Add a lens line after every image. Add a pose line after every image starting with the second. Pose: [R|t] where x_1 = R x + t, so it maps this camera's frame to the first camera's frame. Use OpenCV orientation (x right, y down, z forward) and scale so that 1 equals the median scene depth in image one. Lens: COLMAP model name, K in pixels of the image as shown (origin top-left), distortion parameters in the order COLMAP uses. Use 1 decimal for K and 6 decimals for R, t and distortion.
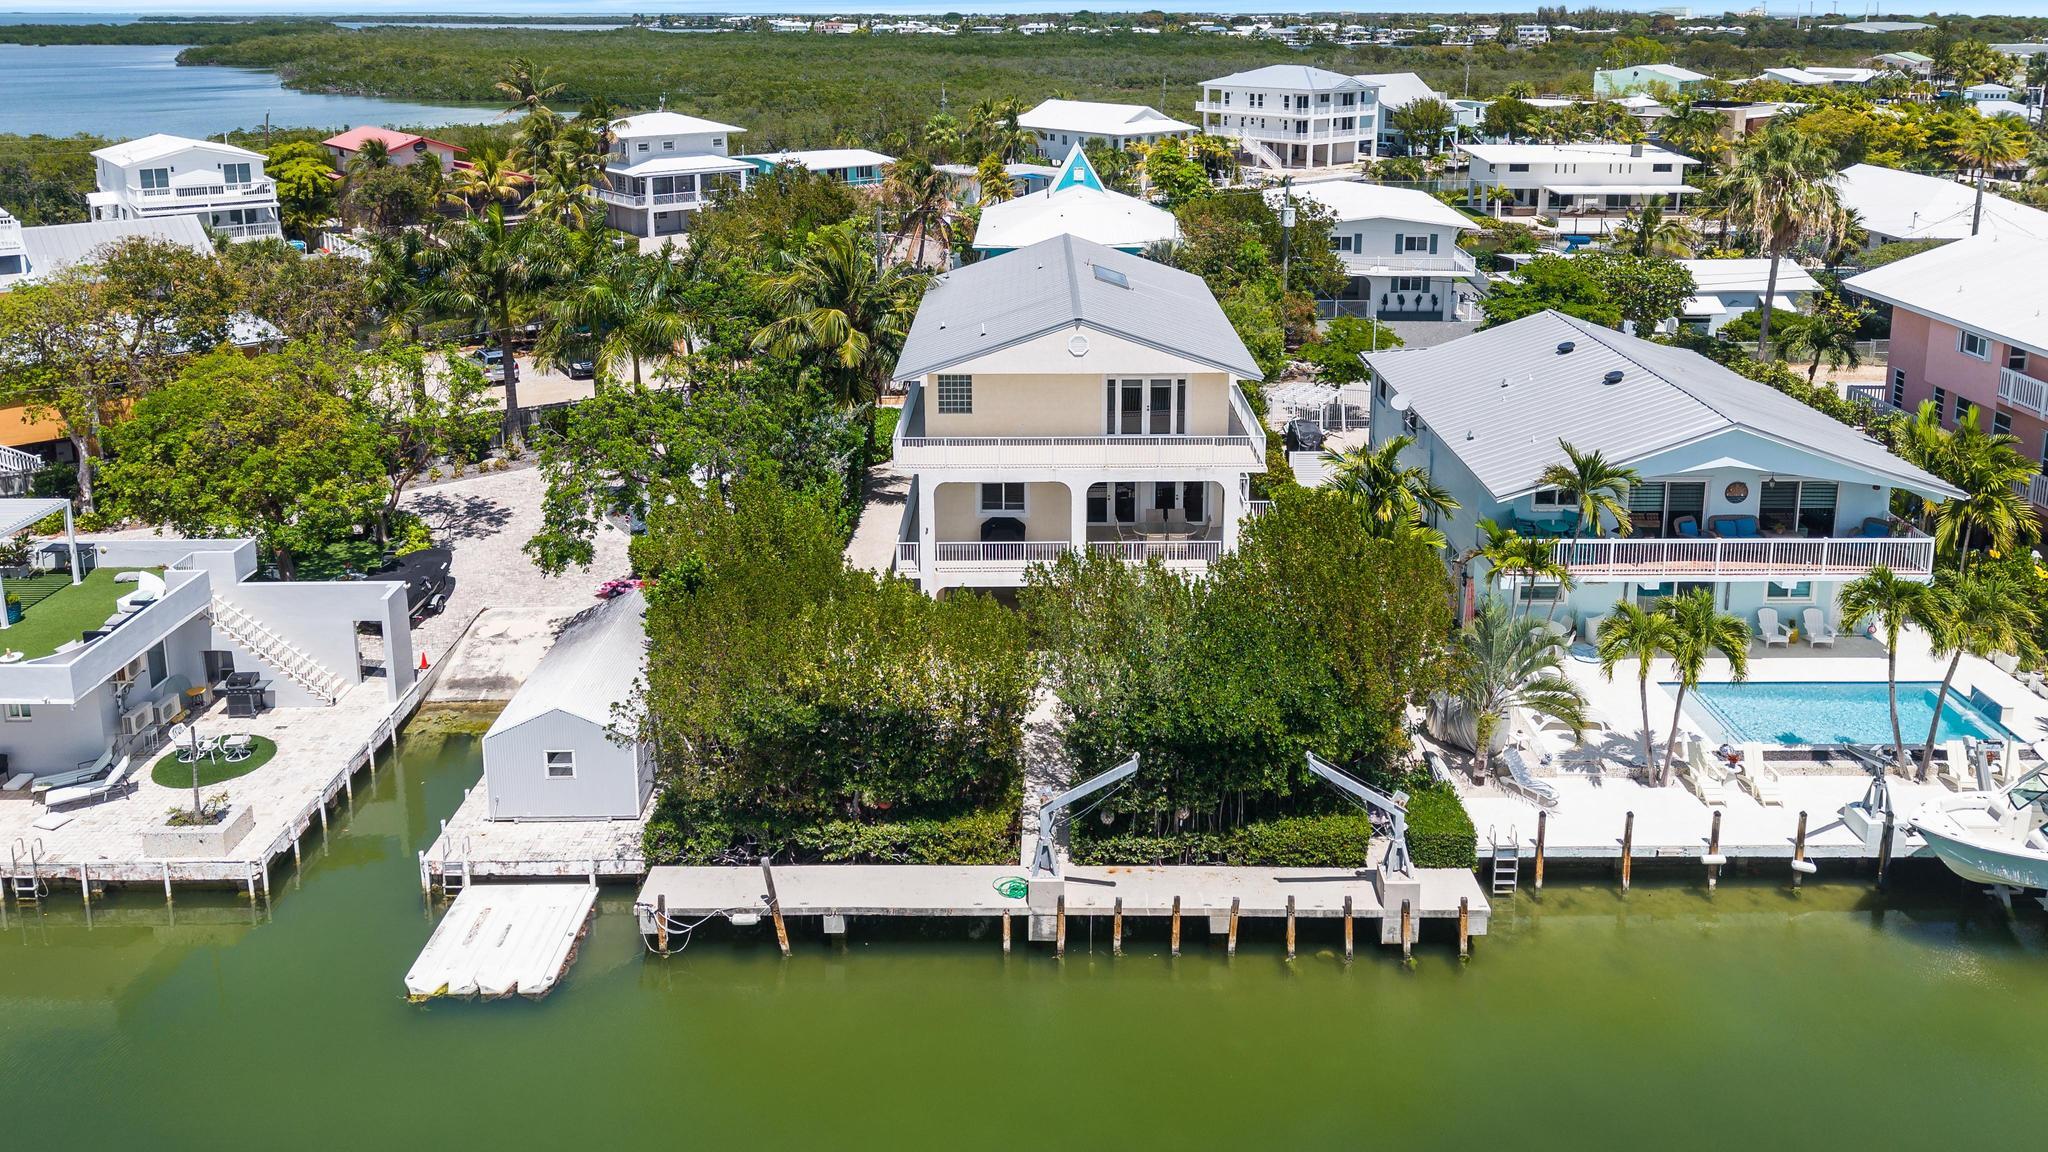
lens RADIAL K [[1431.4, 0, 1048.3], [0, 1431.4, 290.2], [0, 0, 1]] dist [0.002967, -0.001749]
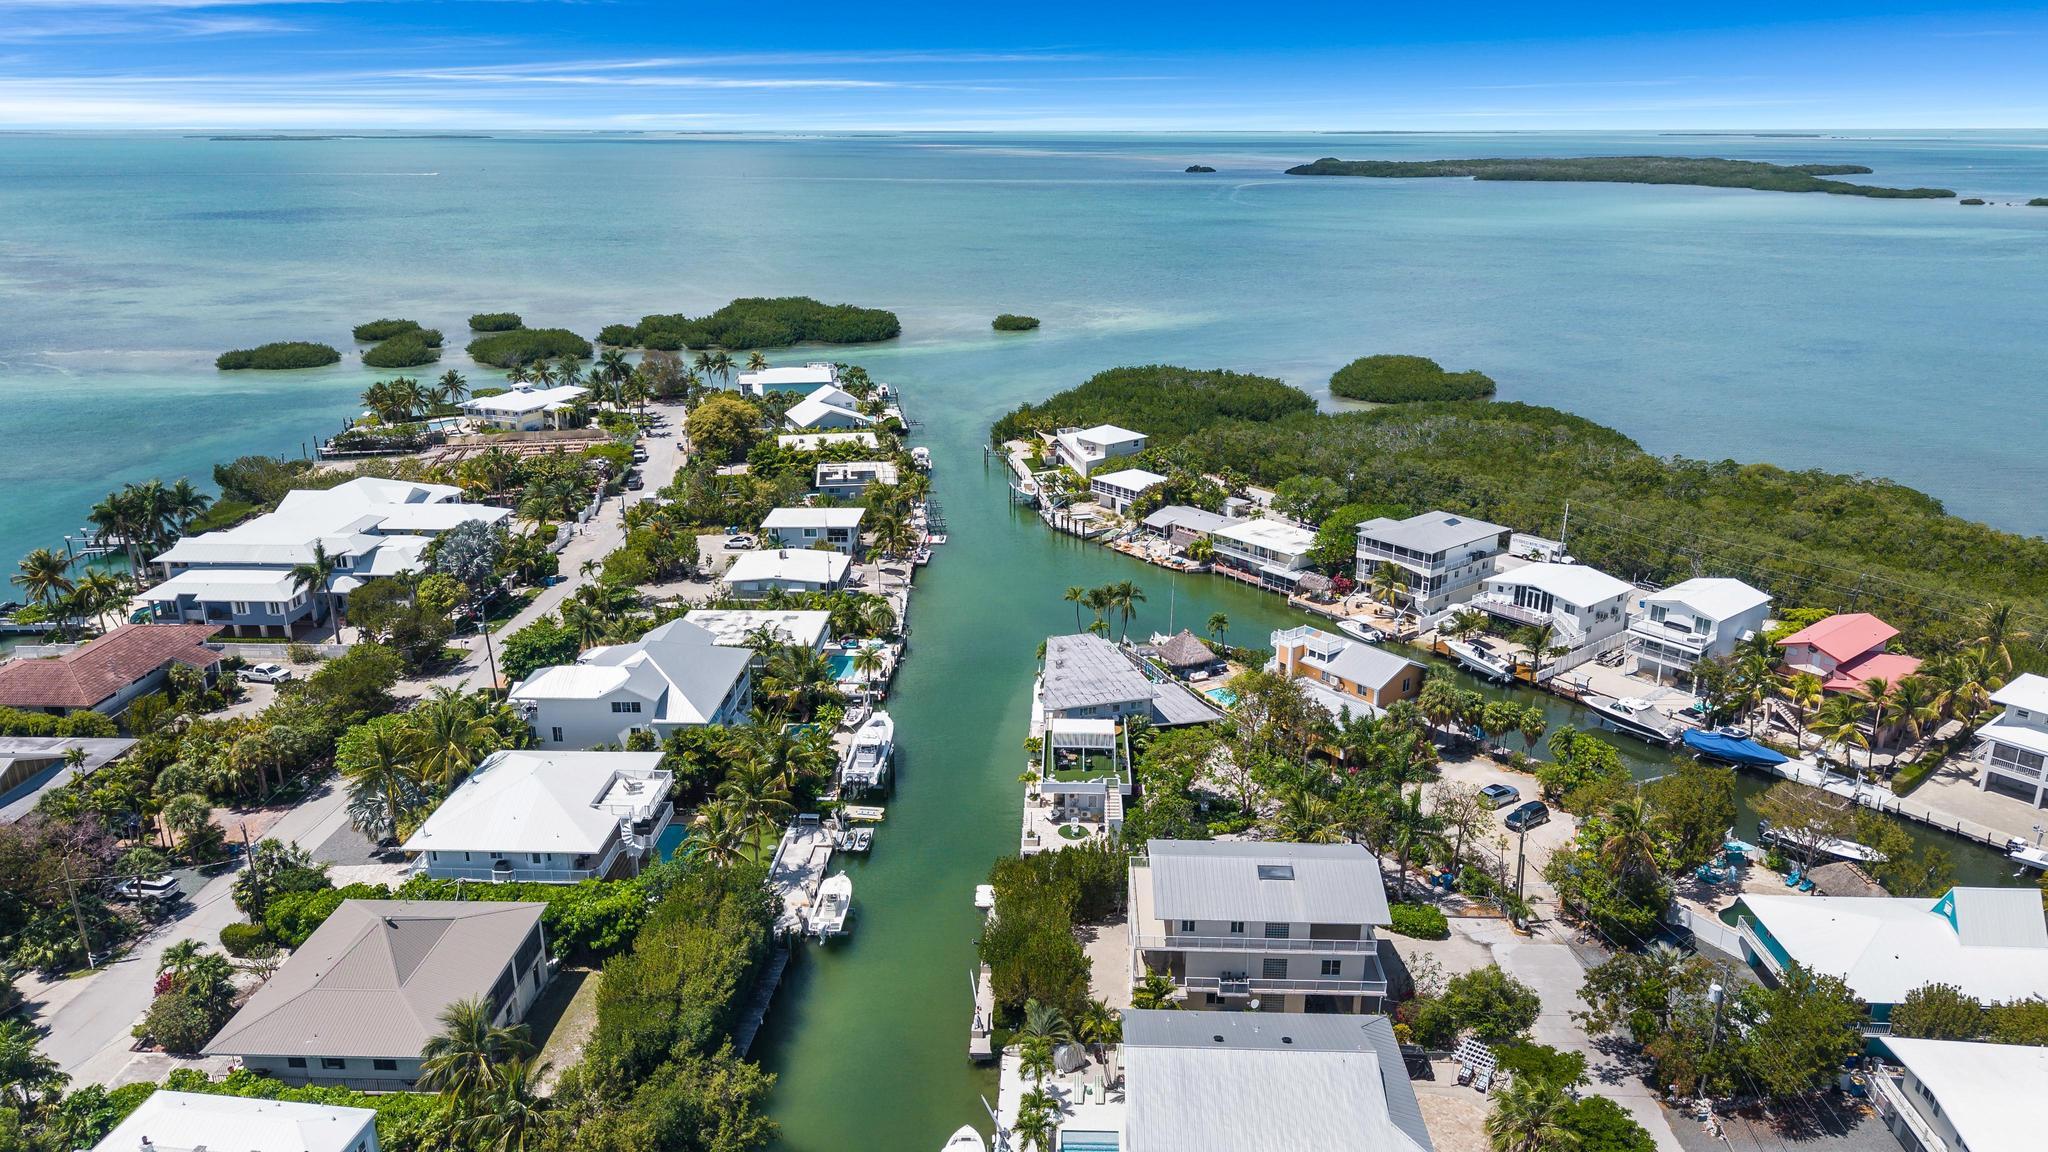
lens RADIAL K [[1383.5, 0, 1030.7], [0, 1383.5, 539.0], [0, 0, 1]] dist [0.054035, -0.075922]
pose [[-0.055785, 0.282886, -0.957530, 2.550032], [-0.186286, 0.939234, 0.288334, -1.346189], [0.980911, 0.194459, 0.000302, 0.793617]]
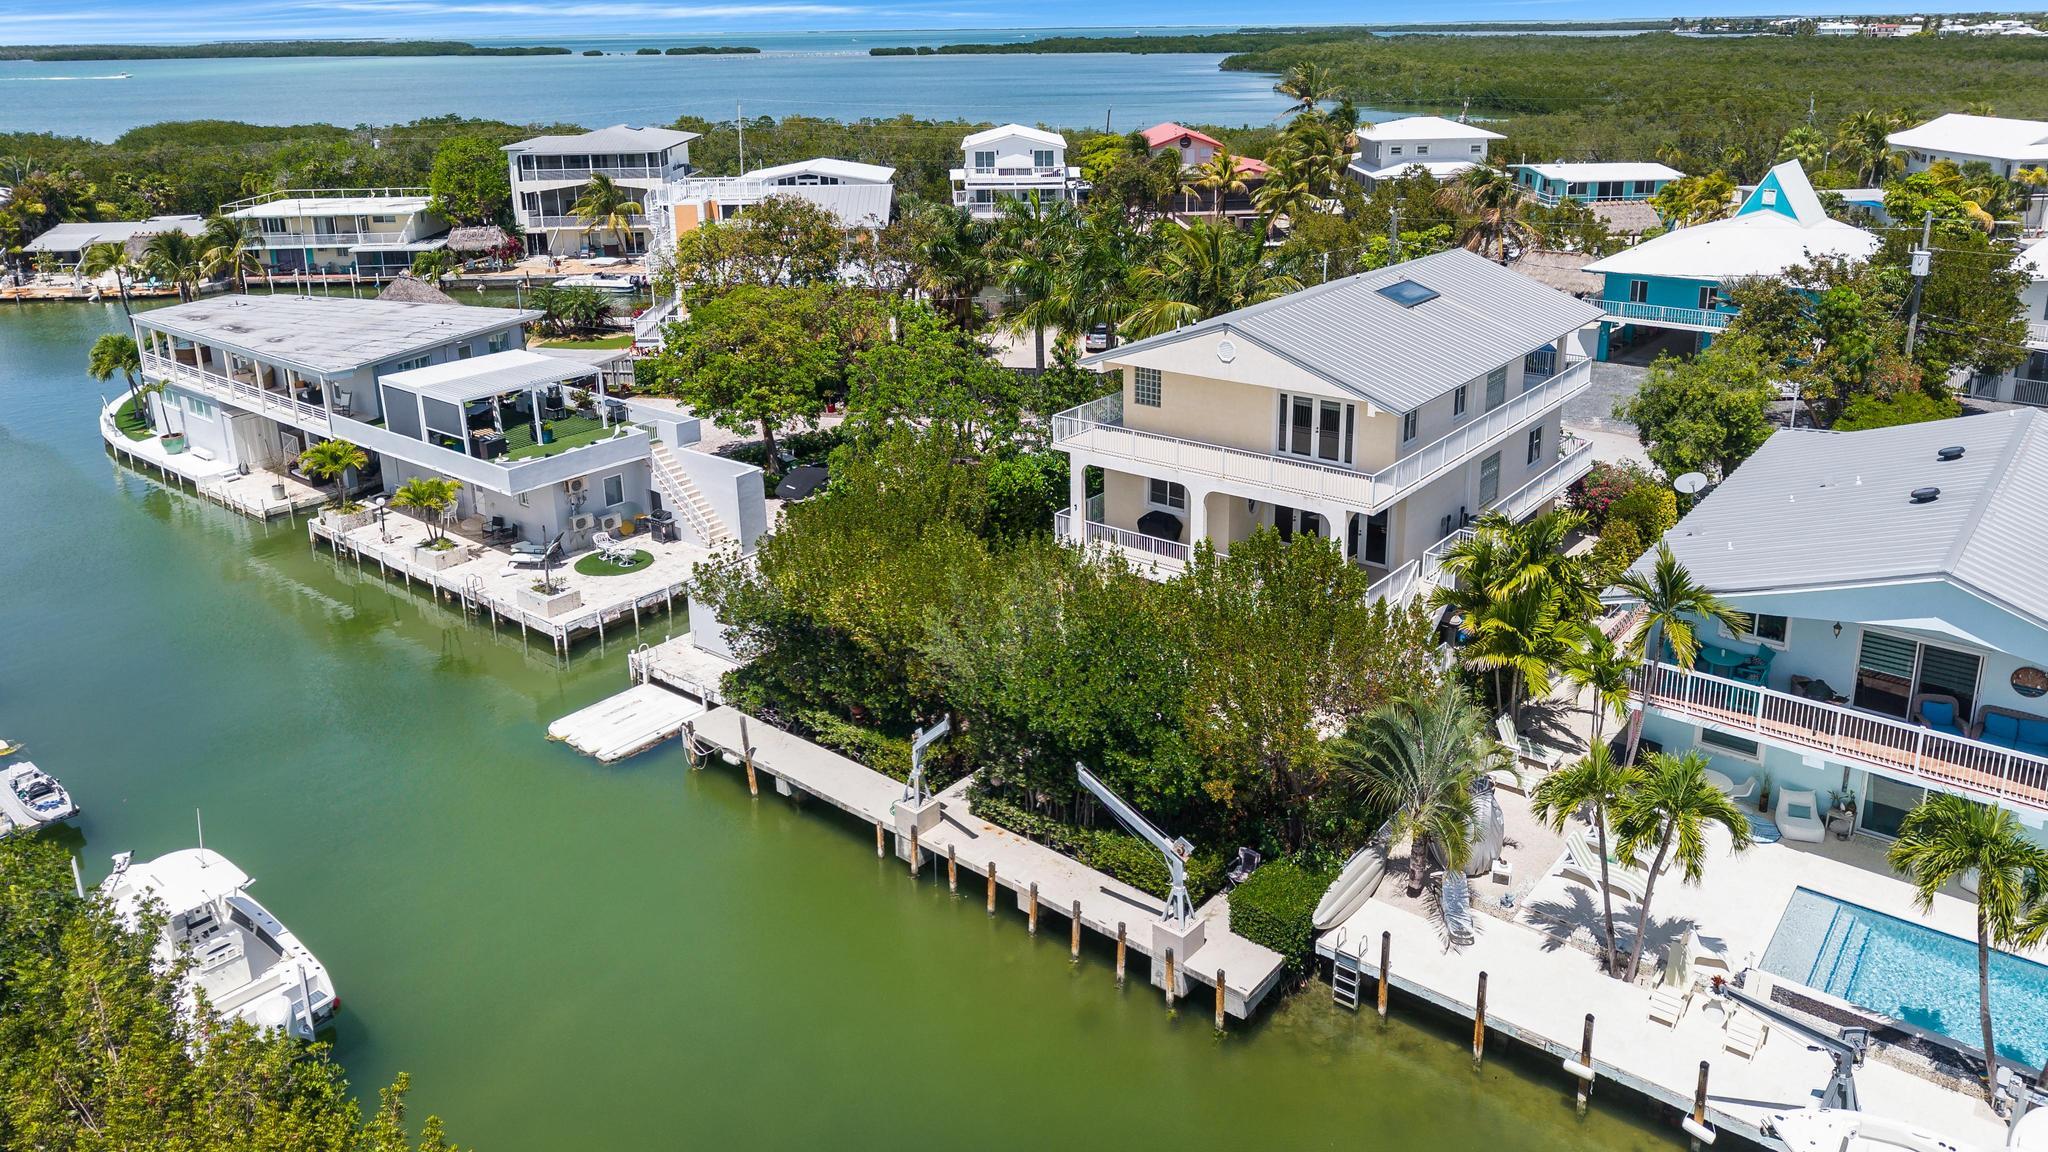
lens RADIAL K [[1420.3, 0, 1072.6], [0, 1420.3, 392.5], [0, 0, 1]] dist [0.036907, -0.049234]
pose [[0.778717, 0.144133, -0.610594, 0.633229], [-0.104426, 0.989453, 0.100386, -0.026461], [0.618623, -0.014410, 0.785556, 0.188825]]
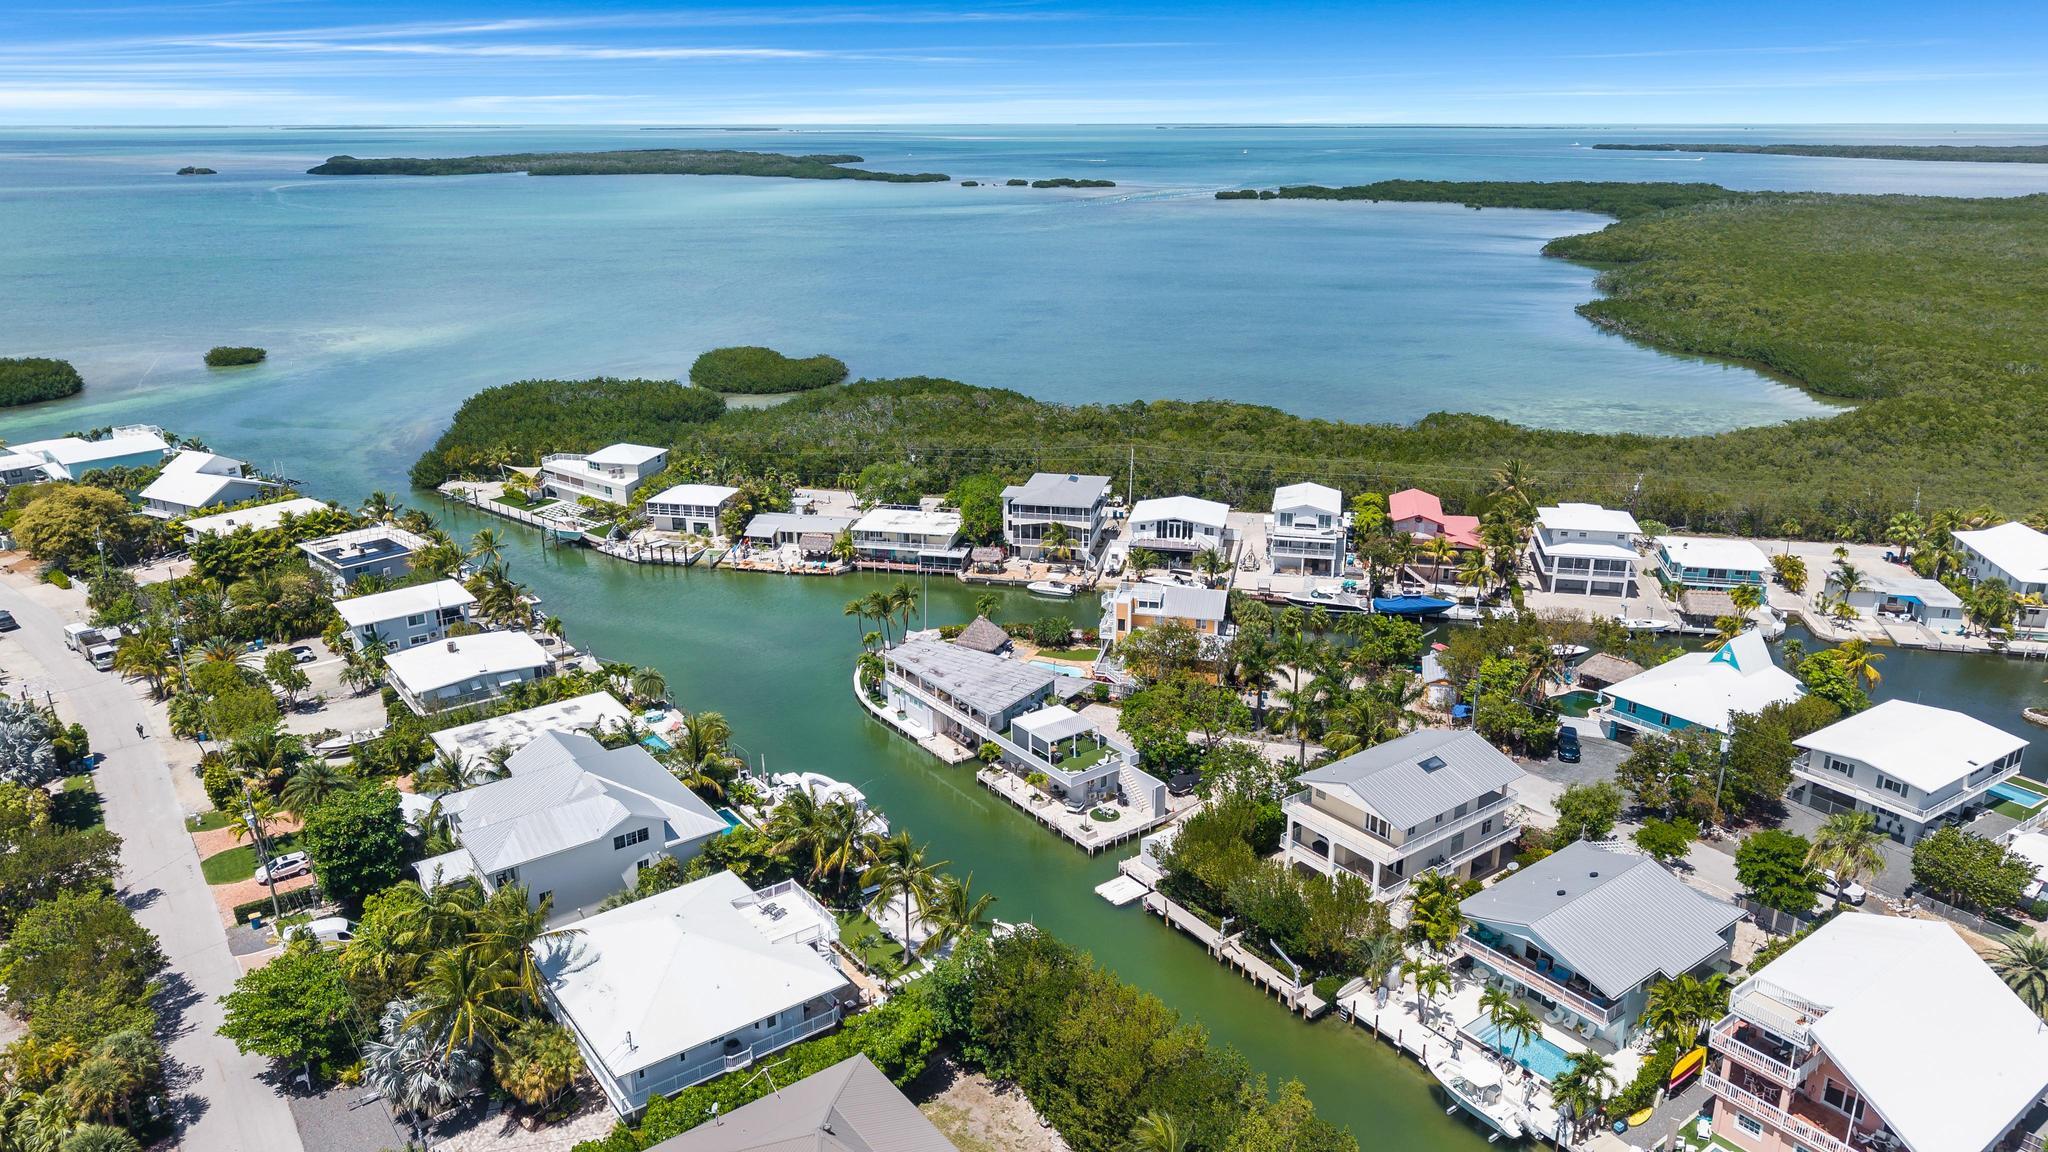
lens RADIAL K [[1383.5, 0, 1030.7], [0, 1383.5, 539.0], [0, 0, 1]] dist [0.054035, -0.075922]
pose [[0.588499, 0.231006, -0.774794, 1.877325], [-0.148522, 0.972893, 0.177260, -0.950628], [0.794739, 0.010757, 0.606856, -1.273740]]
